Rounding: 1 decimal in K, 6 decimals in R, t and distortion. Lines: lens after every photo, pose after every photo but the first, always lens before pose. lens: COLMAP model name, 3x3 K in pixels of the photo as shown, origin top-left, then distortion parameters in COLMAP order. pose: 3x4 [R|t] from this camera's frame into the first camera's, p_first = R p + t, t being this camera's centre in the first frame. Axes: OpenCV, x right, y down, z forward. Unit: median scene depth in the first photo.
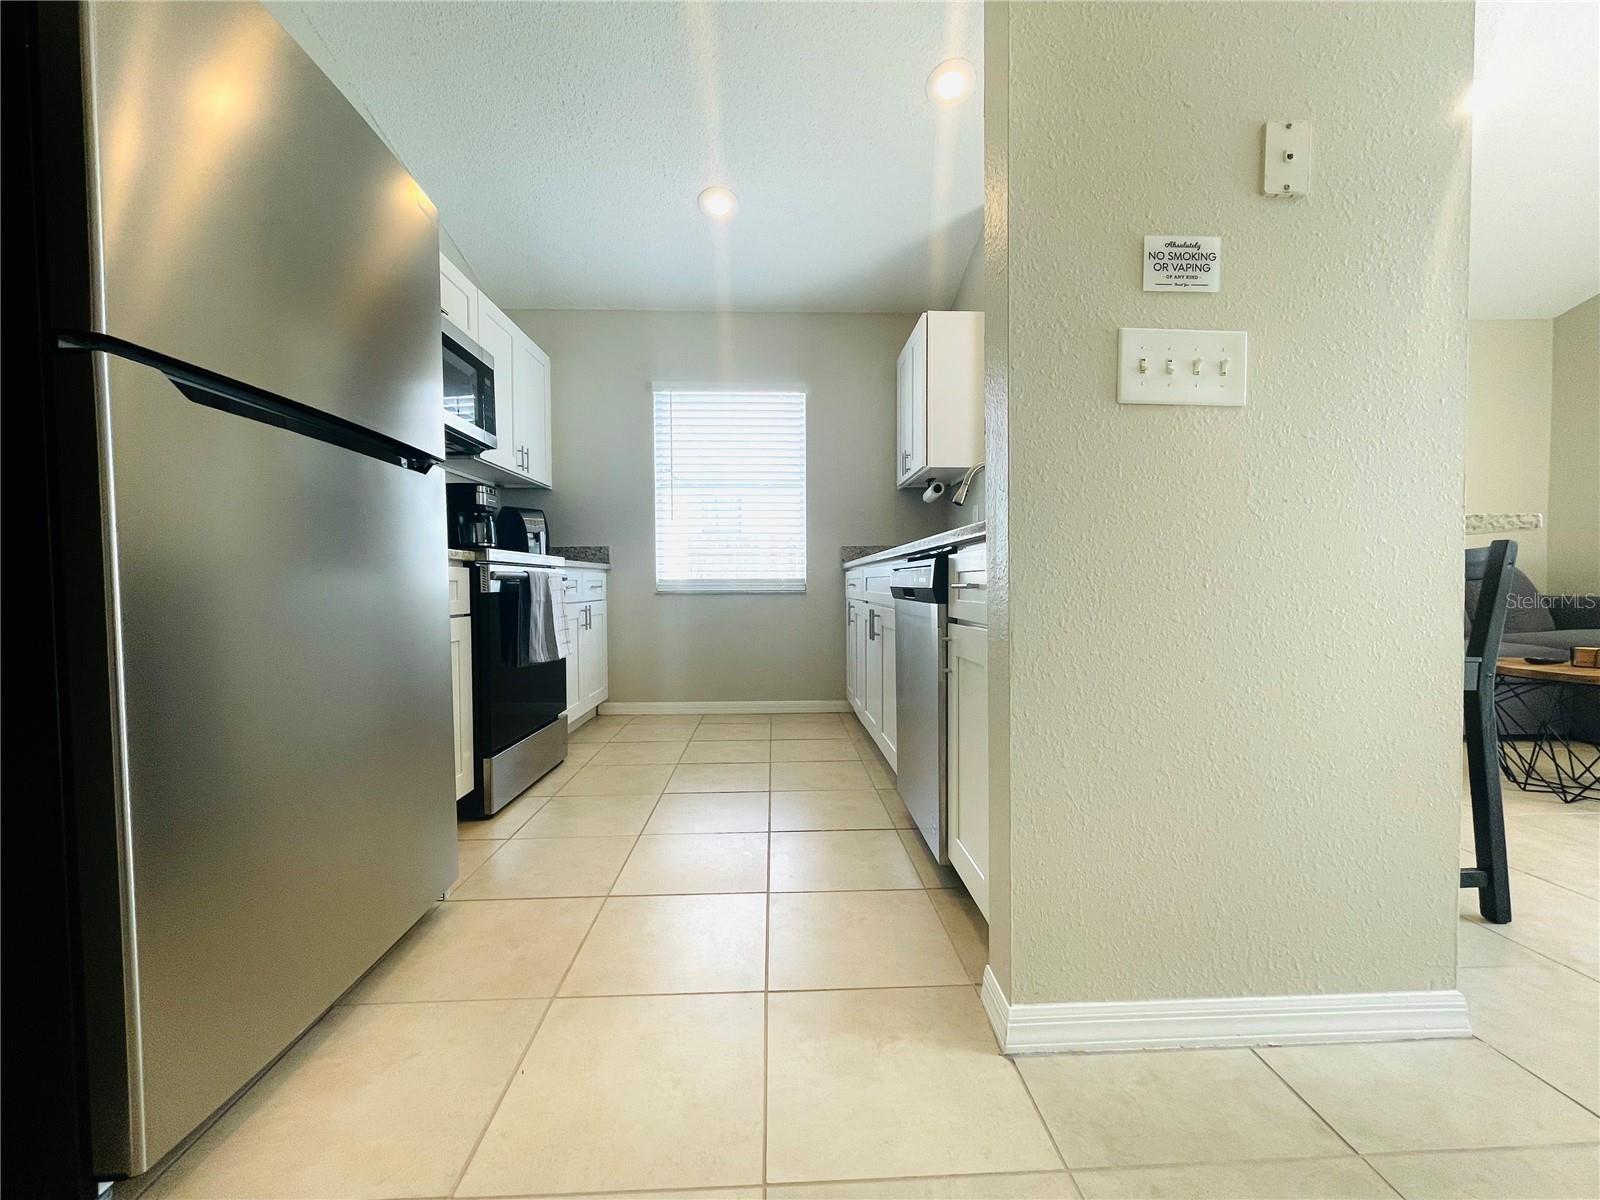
lens RADIAL K [[645.6, 0, 800.0], [0, 645.6, 600.0], [0, 0, 1]] dist [-0.000017, -0.006045]
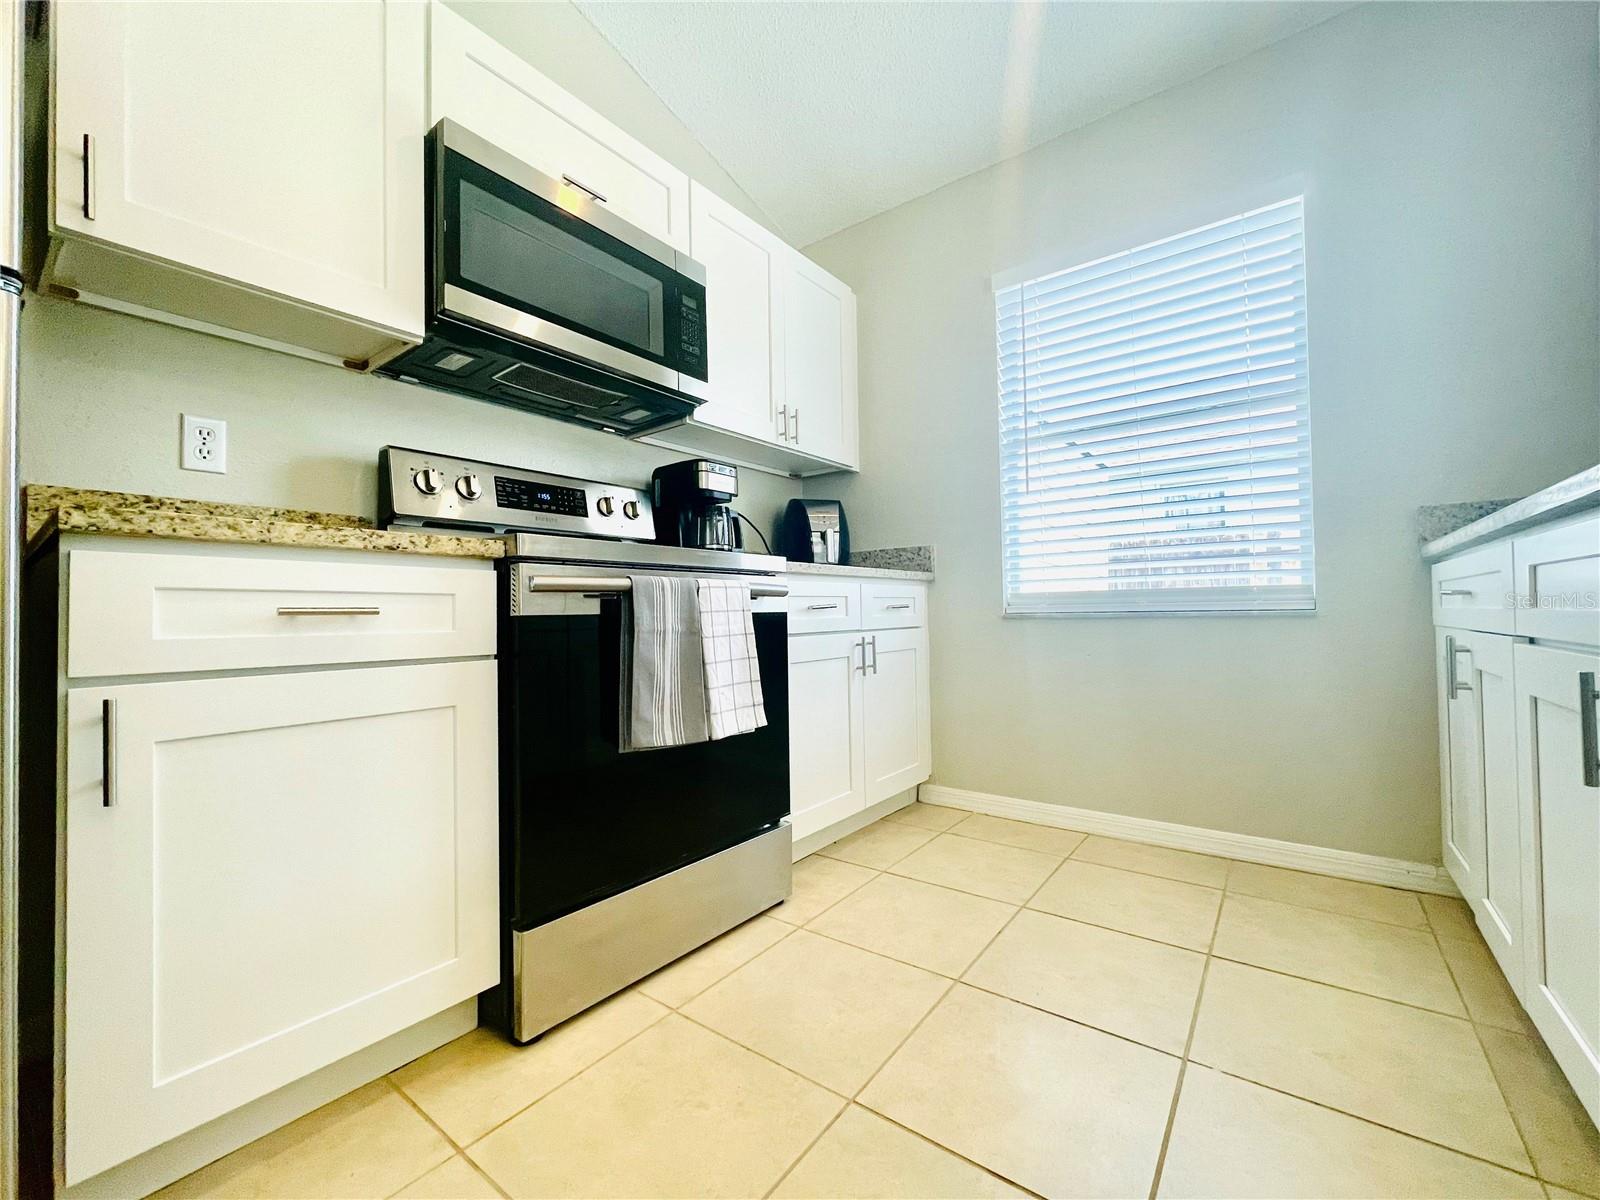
lens RADIAL K [[645.6, 0, 800.0], [0, 645.6, 600.0], [0, 0, 1]] dist [-0.000017, -0.006045]
pose [[0.772531, -0.018459, -0.634709, 0.018002], [-0.004592, 0.999389, -0.034654, -0.004345], [0.634960, 0.029685, 0.771974, 0.430821]]
